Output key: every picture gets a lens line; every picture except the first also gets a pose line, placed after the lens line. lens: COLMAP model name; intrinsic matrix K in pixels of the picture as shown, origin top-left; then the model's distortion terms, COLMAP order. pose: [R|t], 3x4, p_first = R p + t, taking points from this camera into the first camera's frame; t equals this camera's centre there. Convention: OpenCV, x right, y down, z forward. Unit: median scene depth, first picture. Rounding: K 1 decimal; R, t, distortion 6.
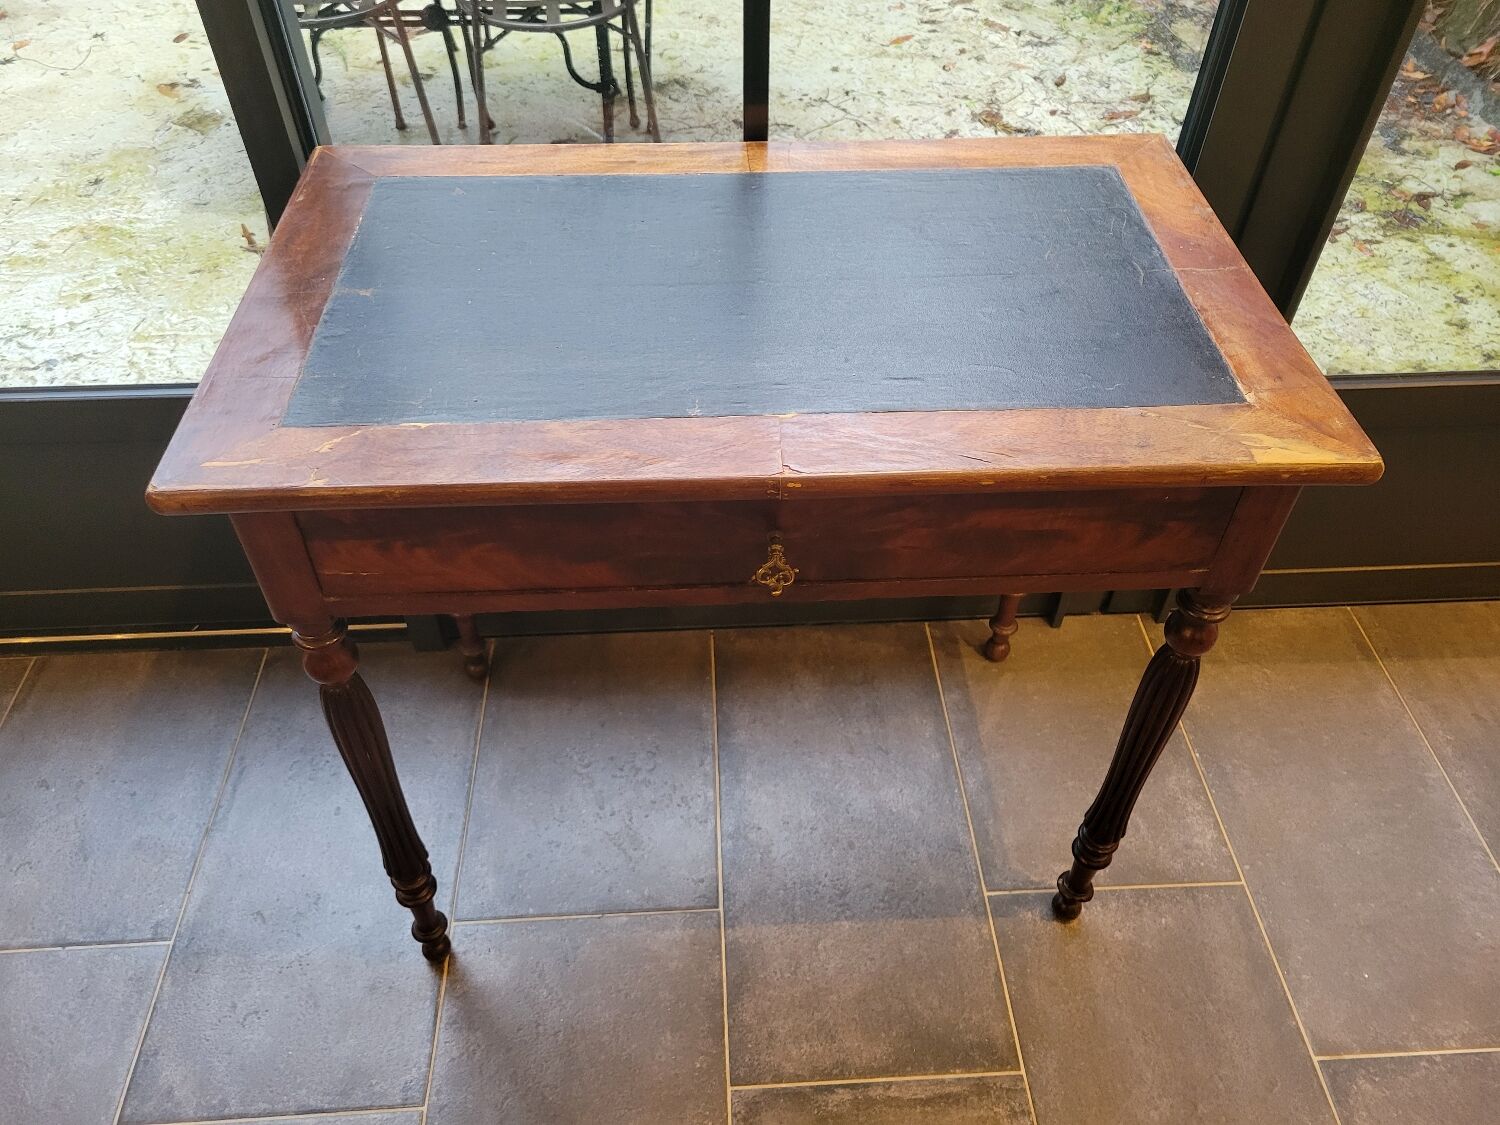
lens RADIAL K [[1131.5, 0, 757.6], [0, 1131.5, 535.9], [0, 0, 1]] dist [0.051380, -0.041073]
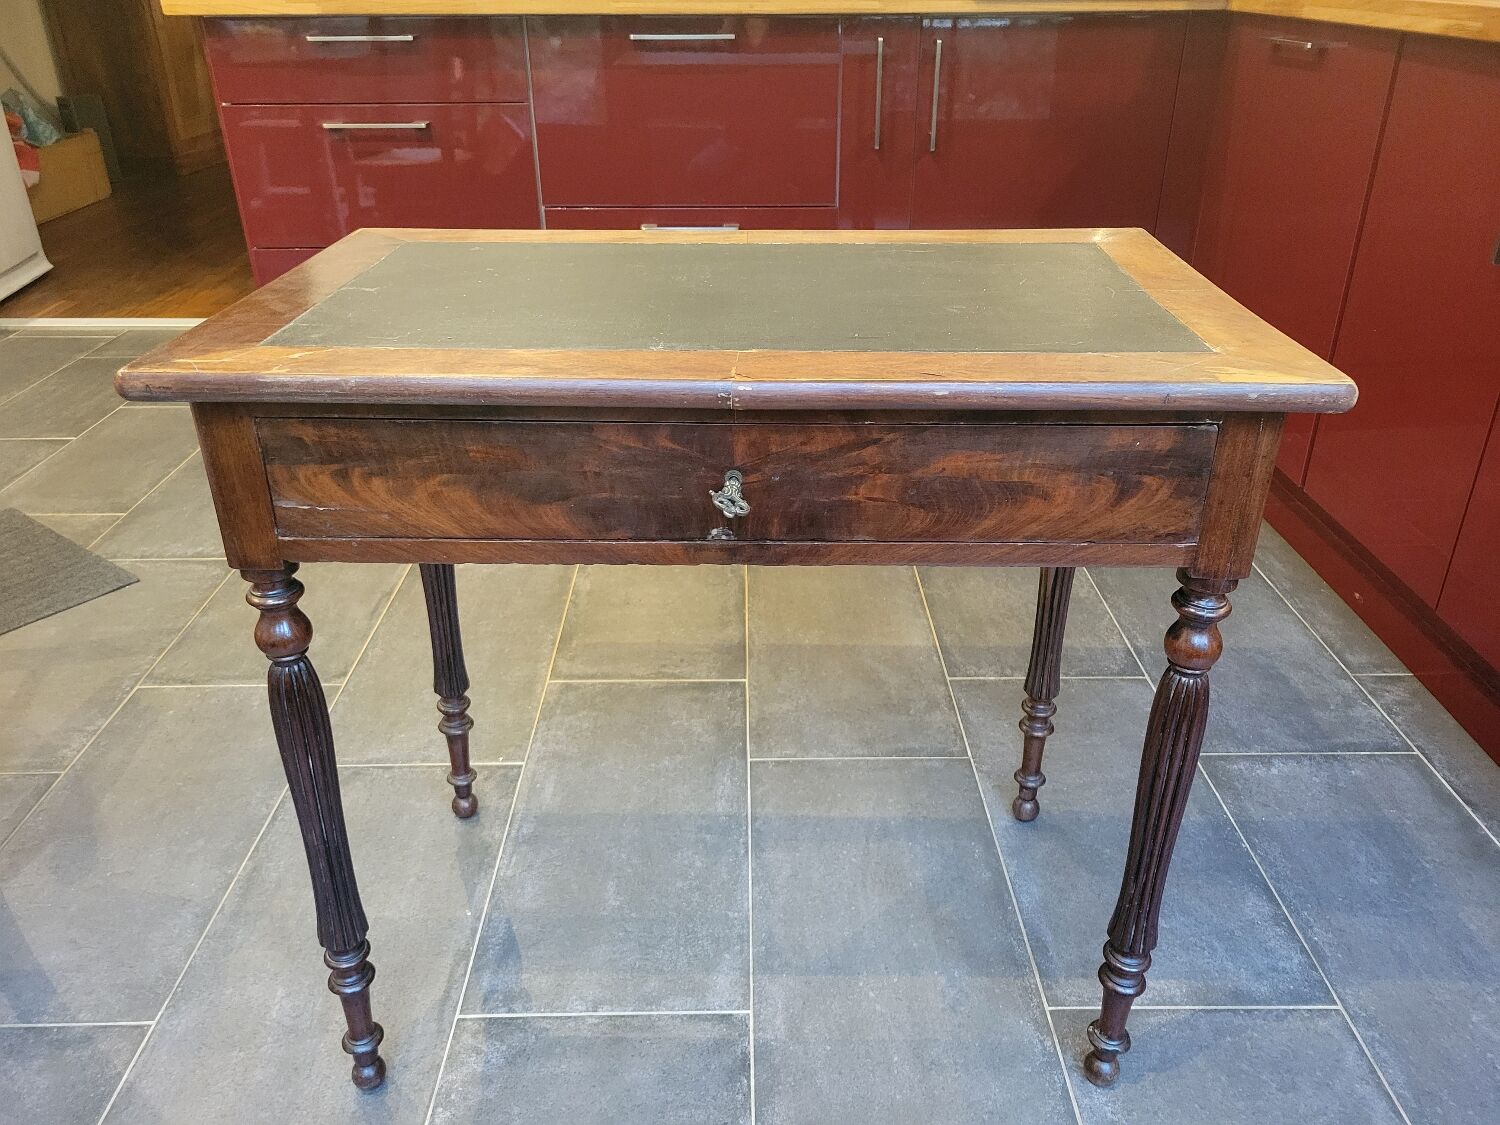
lens RADIAL K [[1131.5, 0, 758.4], [0, 1131.5, 549.6], [0, 0, 1]] dist [0.051380, -0.041073]
pose [[0.997456, 0.020029, -0.068413, 0.066155], [-0.040101, 0.951120, -0.306206, 0.226368], [0.058936, 0.308170, 0.949504, 0.056461]]
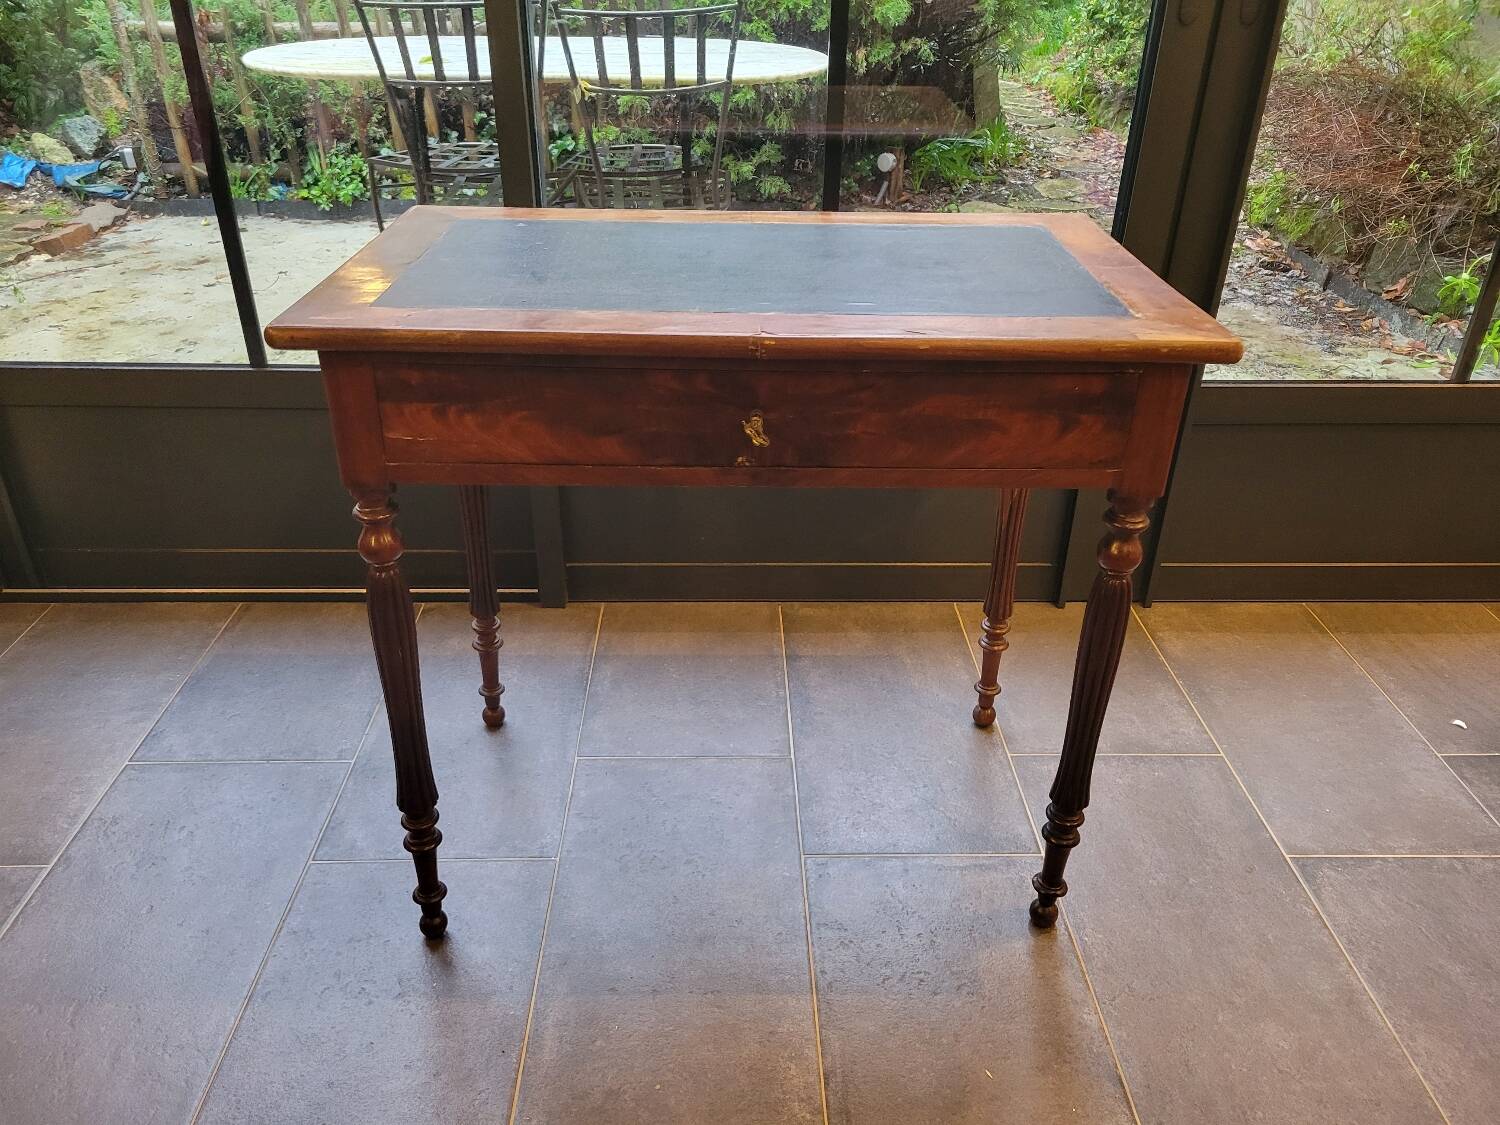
lens RADIAL K [[1131.5, 0, 756.1], [0, 1131.5, 548.7], [0, 0, 1]] dist [0.051380, -0.041073]
pose [[0.999452, 0.020919, -0.025662, 0.030700], [-0.027387, 0.957904, -0.285780, 0.308388], [0.018603, 0.286326, 0.957952, -0.083218]]
